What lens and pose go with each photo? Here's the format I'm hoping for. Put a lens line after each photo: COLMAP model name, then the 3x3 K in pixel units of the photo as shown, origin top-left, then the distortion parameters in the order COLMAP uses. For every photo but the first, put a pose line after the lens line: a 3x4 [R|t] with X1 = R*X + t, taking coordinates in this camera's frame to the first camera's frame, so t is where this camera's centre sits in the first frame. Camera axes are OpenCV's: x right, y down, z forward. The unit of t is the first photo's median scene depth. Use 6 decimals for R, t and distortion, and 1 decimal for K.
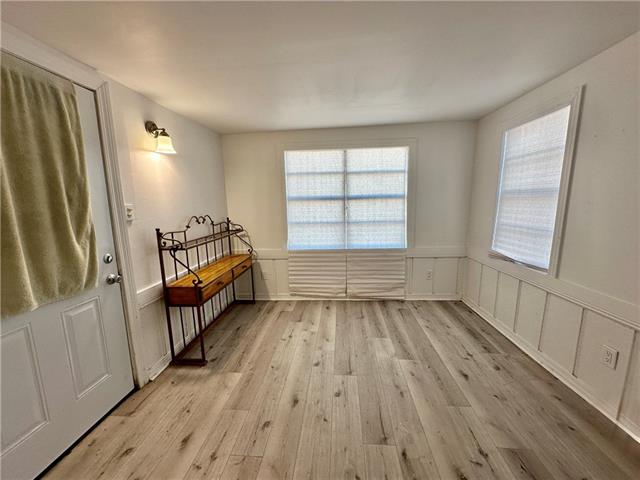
lens RADIAL K [[254.4, 0, 320.4], [0, 254.4, 240.9], [0, 0, 1]] dist [-0.000888, 0.000011]
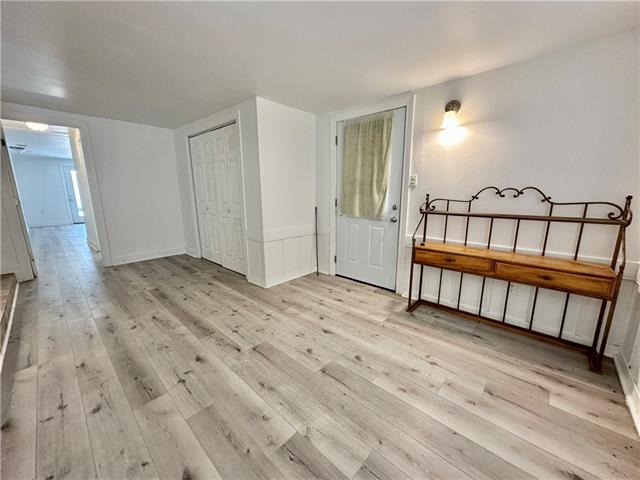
lens RADIAL K [[254.4, 0, 319.8], [0, 254.4, 241.5], [0, 0, 1]] dist [-0.000888, 0.000011]
pose [[-0.619441, 0.178143, -0.764564, 0.706701], [-0.108406, 0.945172, 0.308054, -0.156610], [0.777522, 0.273705, -0.566167, 1.367395]]
